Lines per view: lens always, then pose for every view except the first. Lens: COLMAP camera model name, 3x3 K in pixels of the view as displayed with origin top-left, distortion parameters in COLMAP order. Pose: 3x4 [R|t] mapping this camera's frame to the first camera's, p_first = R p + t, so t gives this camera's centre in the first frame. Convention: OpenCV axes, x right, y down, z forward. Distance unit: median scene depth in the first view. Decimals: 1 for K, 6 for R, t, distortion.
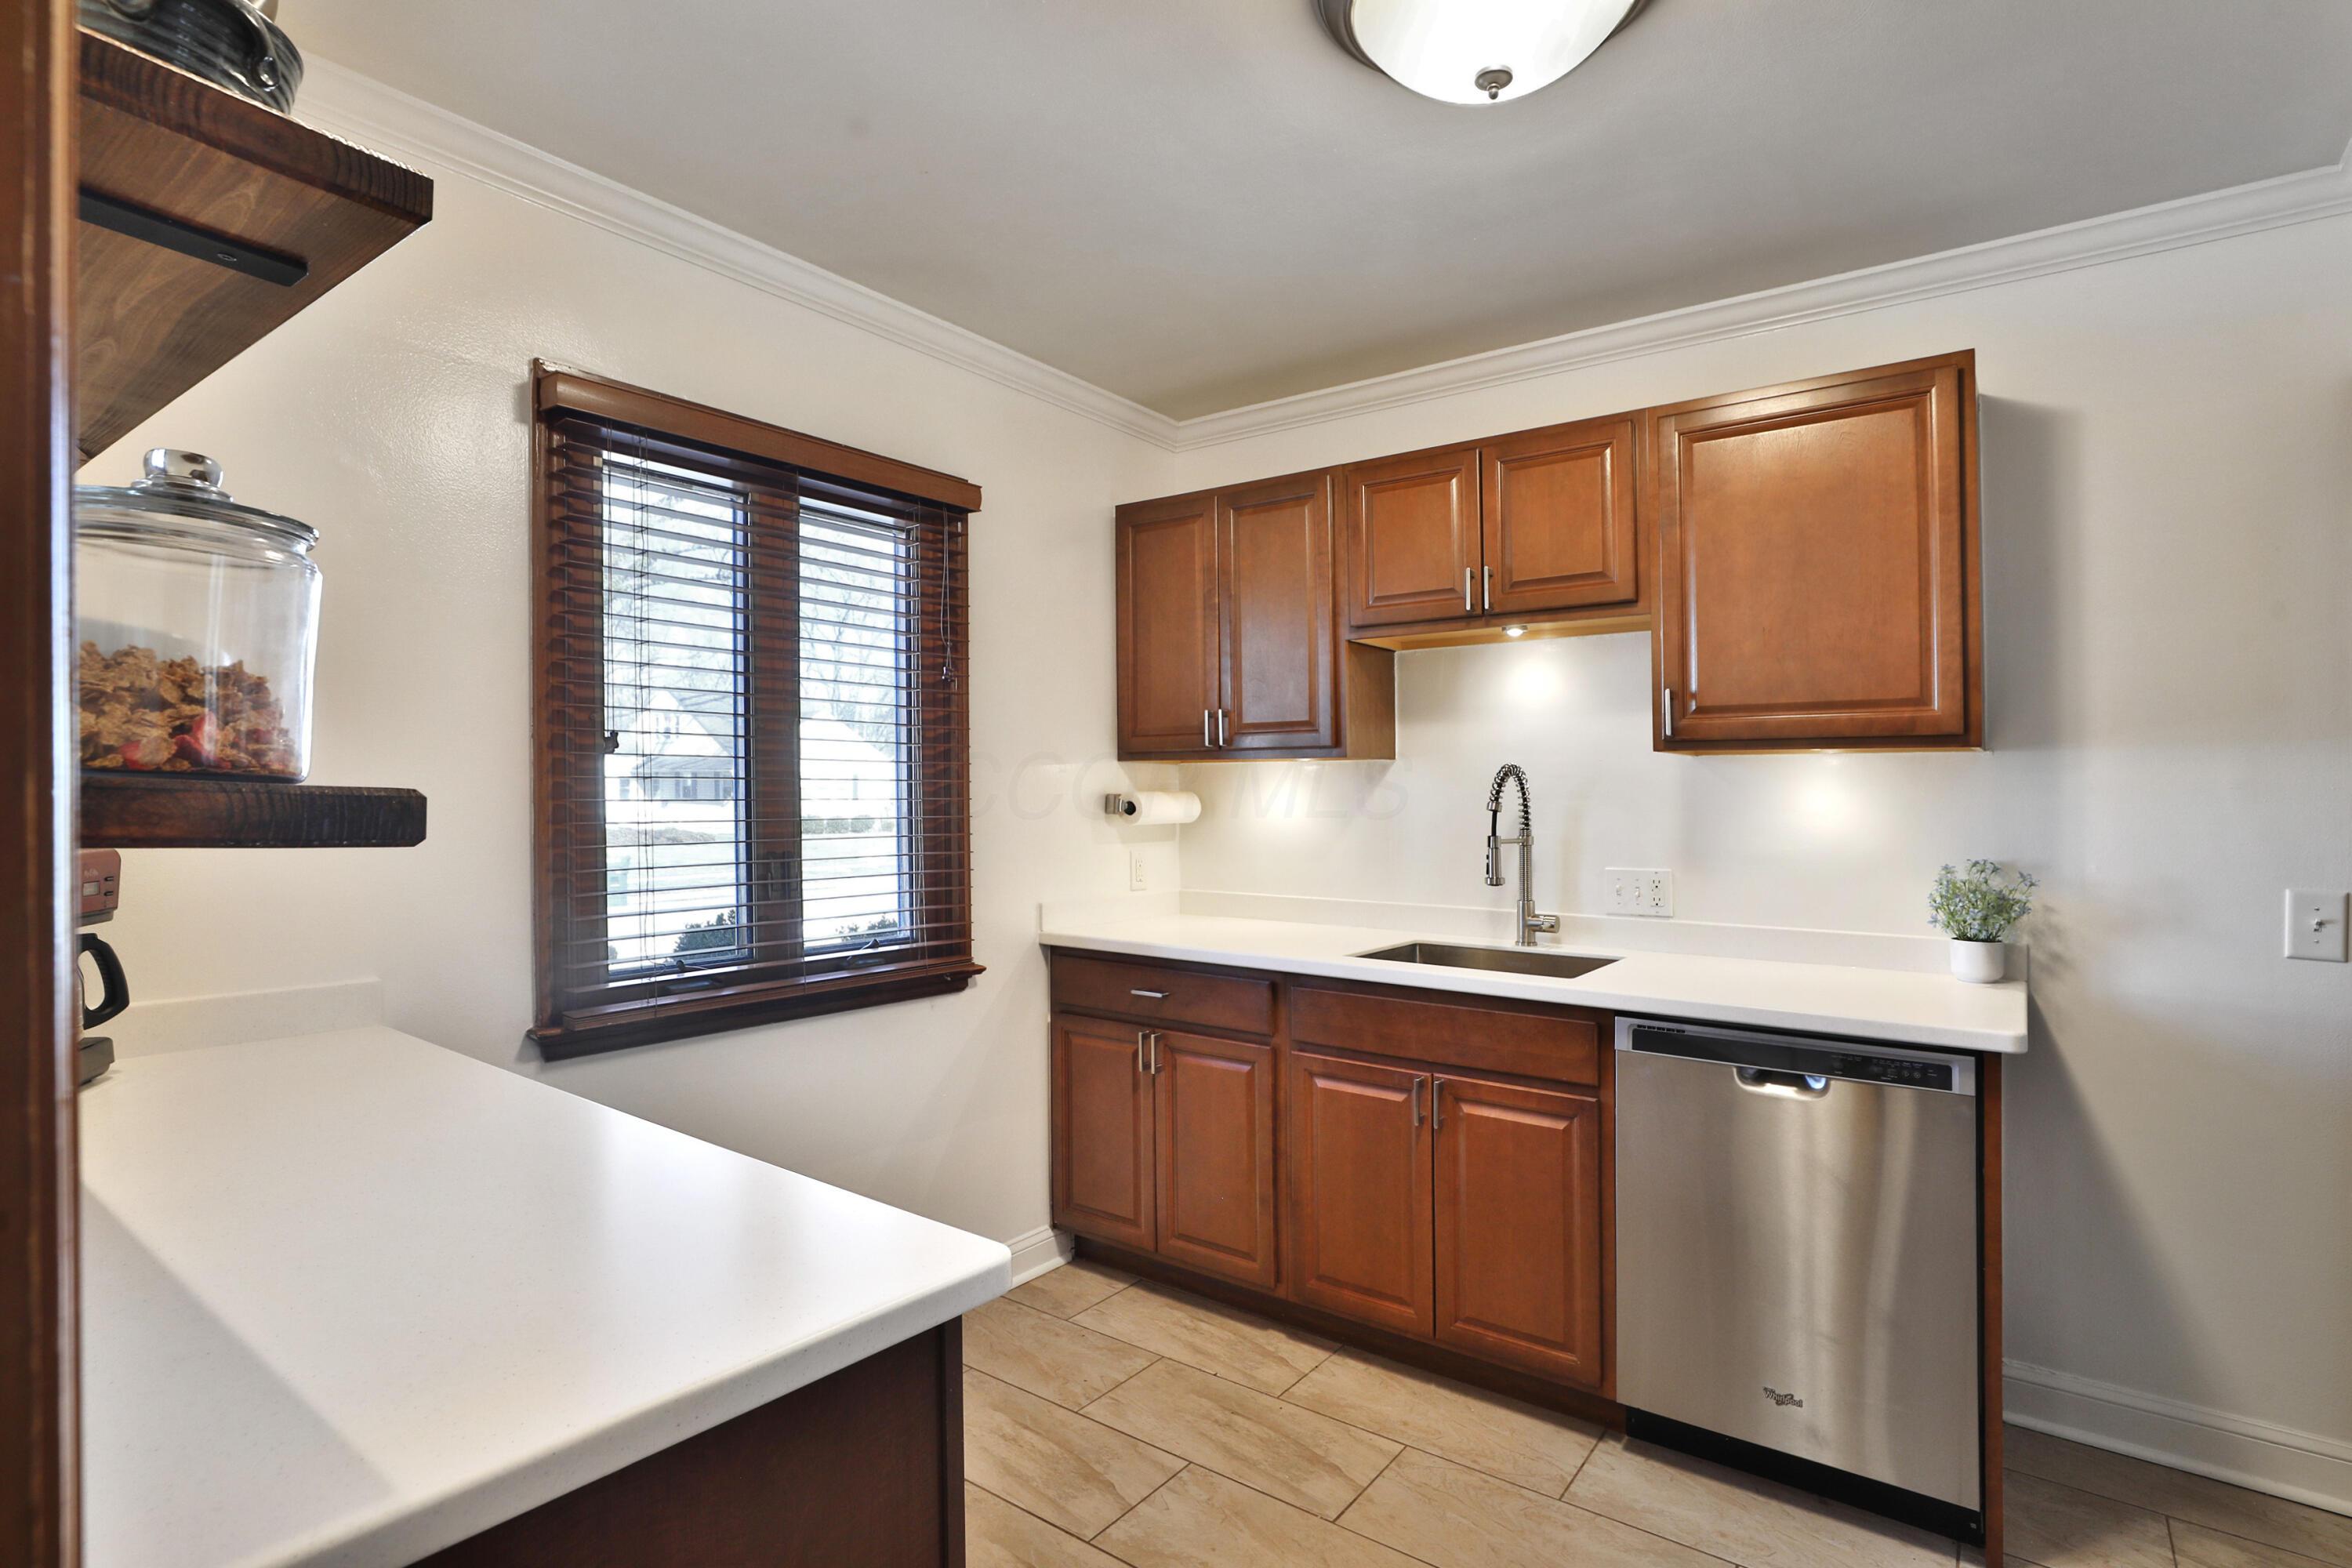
lens RADIAL K [[1161.4, 0, 1179.4], [0, 1161.4, 794.5], [0, 0, 1]] dist [-0.010326, 0.000852]
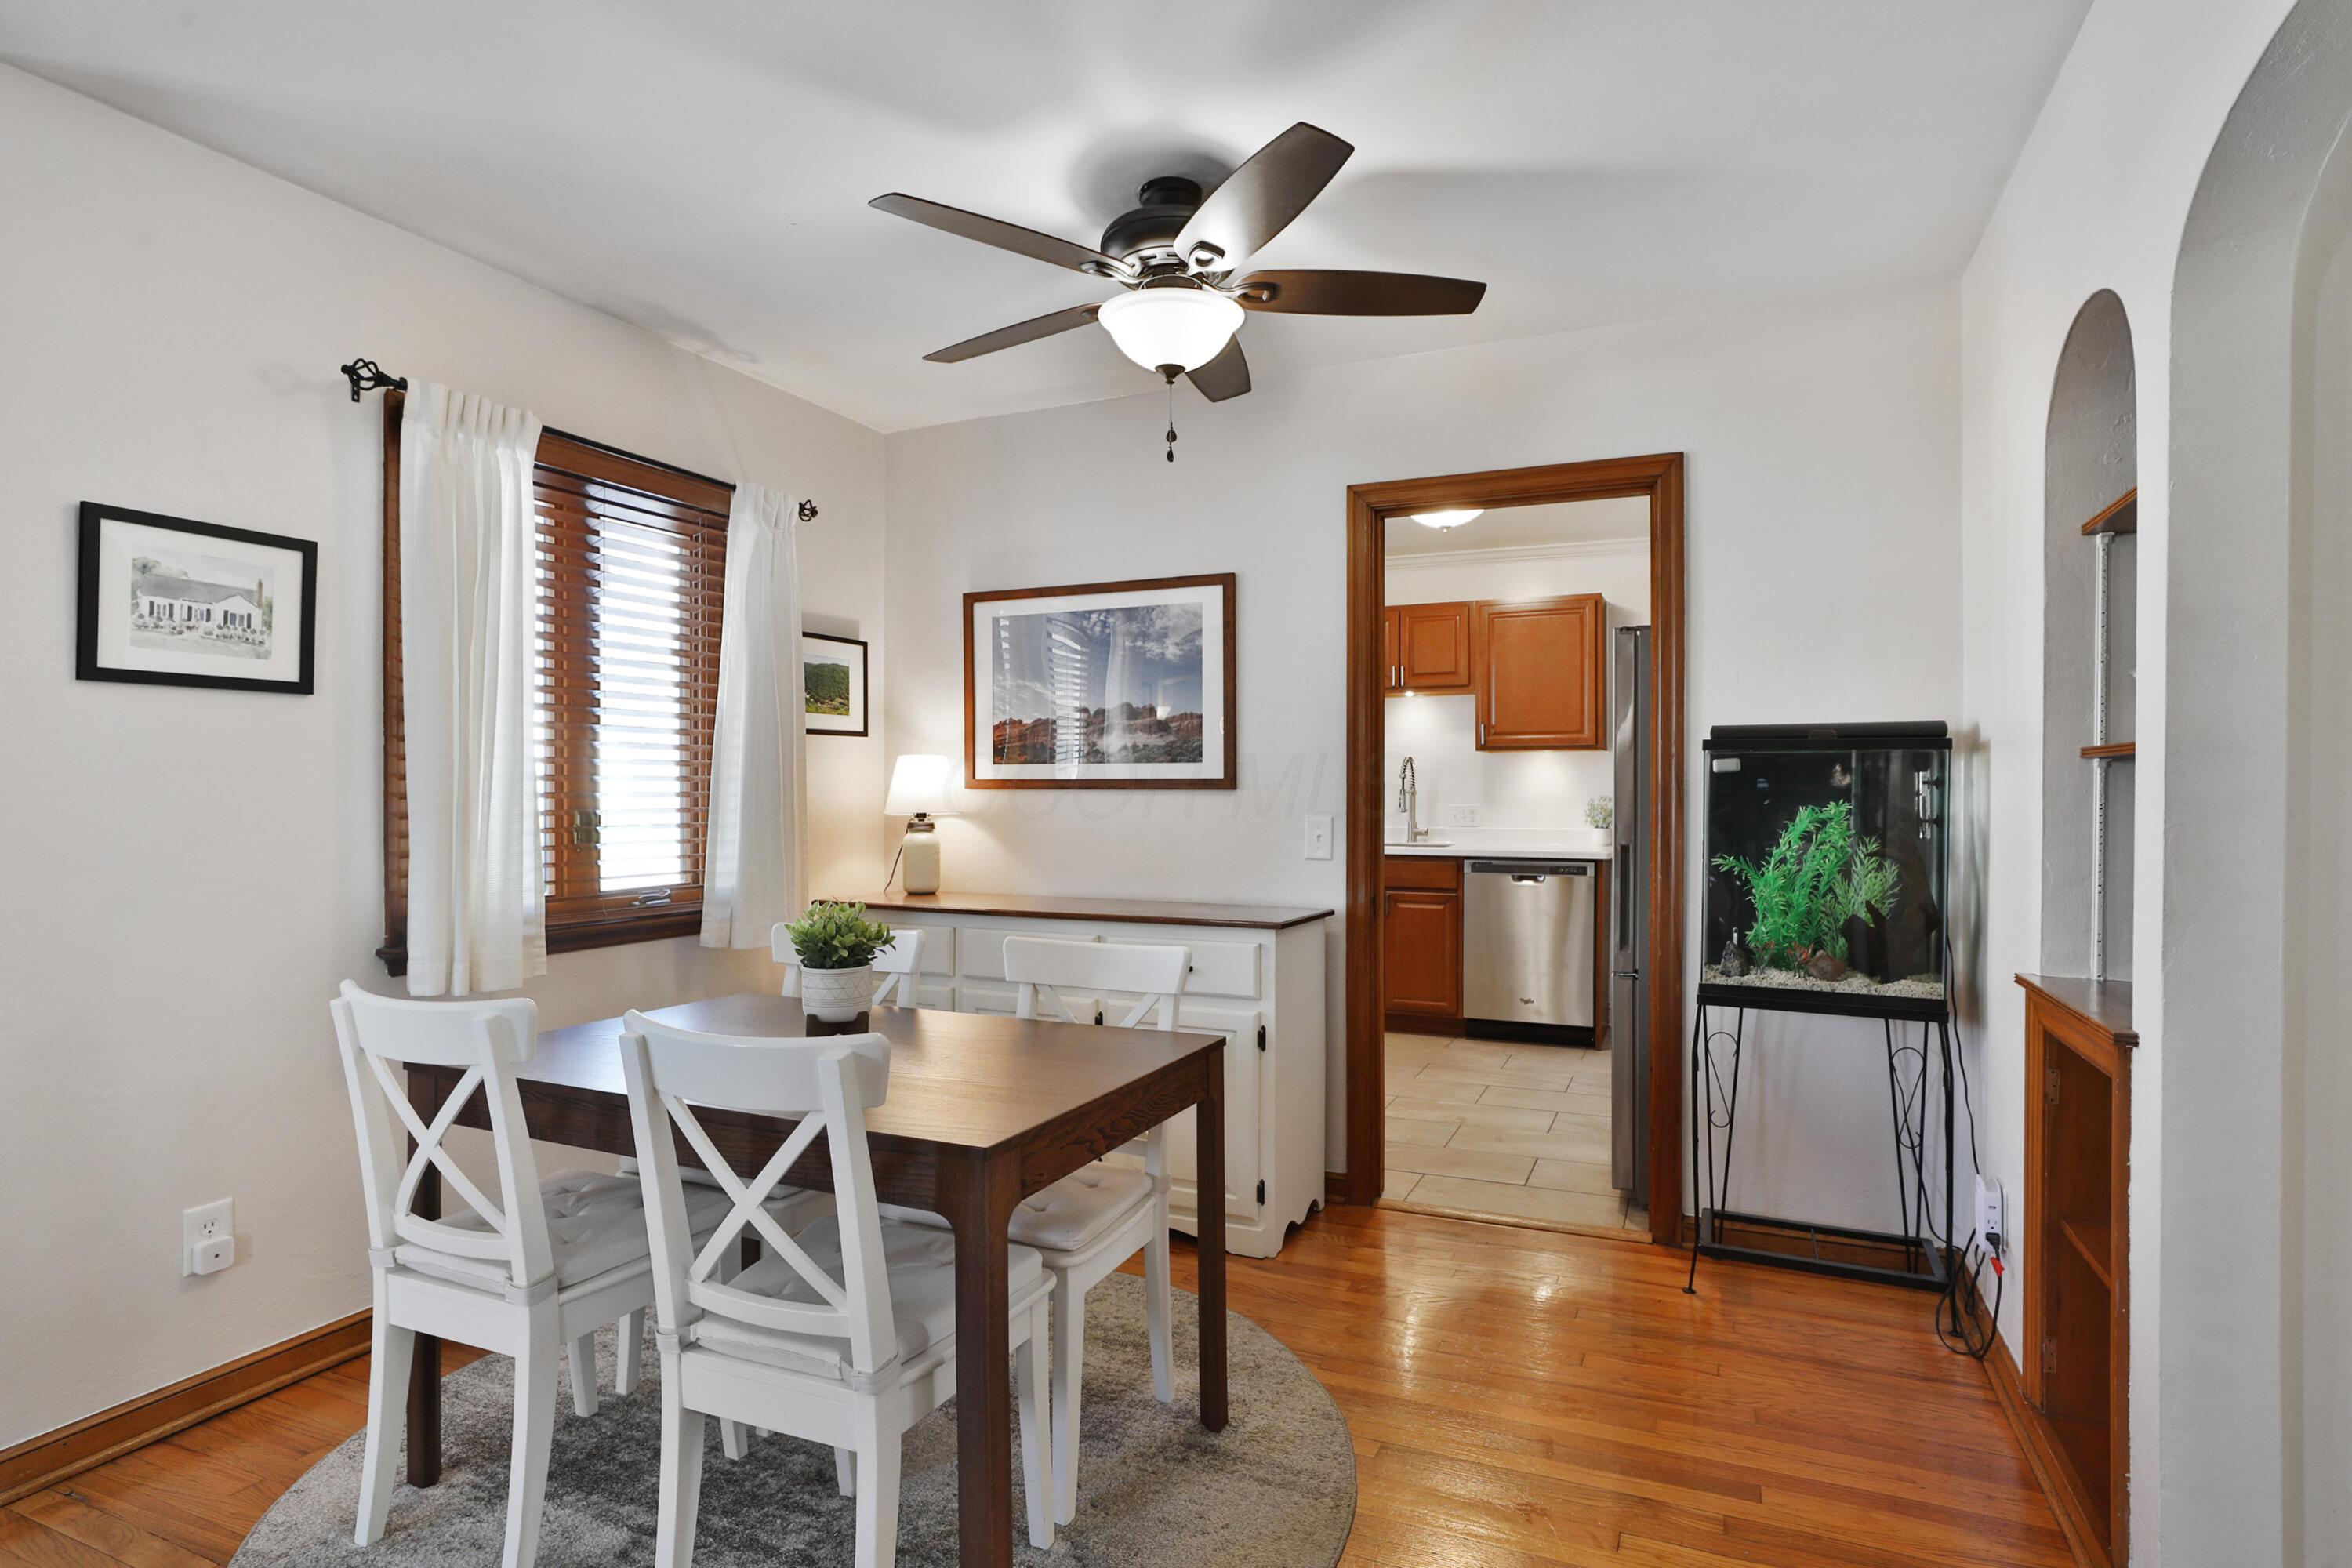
lens RADIAL K [[1319.9, 0, 1109.1], [0, 1319.9, 835.8], [0, 0, 1]] dist [-0.024488, -0.000010]
pose [[0.983318, -0.002346, 0.181881, -0.694109], [-0.000807, 0.999851, 0.017262, 0.077293], [-0.181895, -0.017121, 0.983169, -1.276423]]
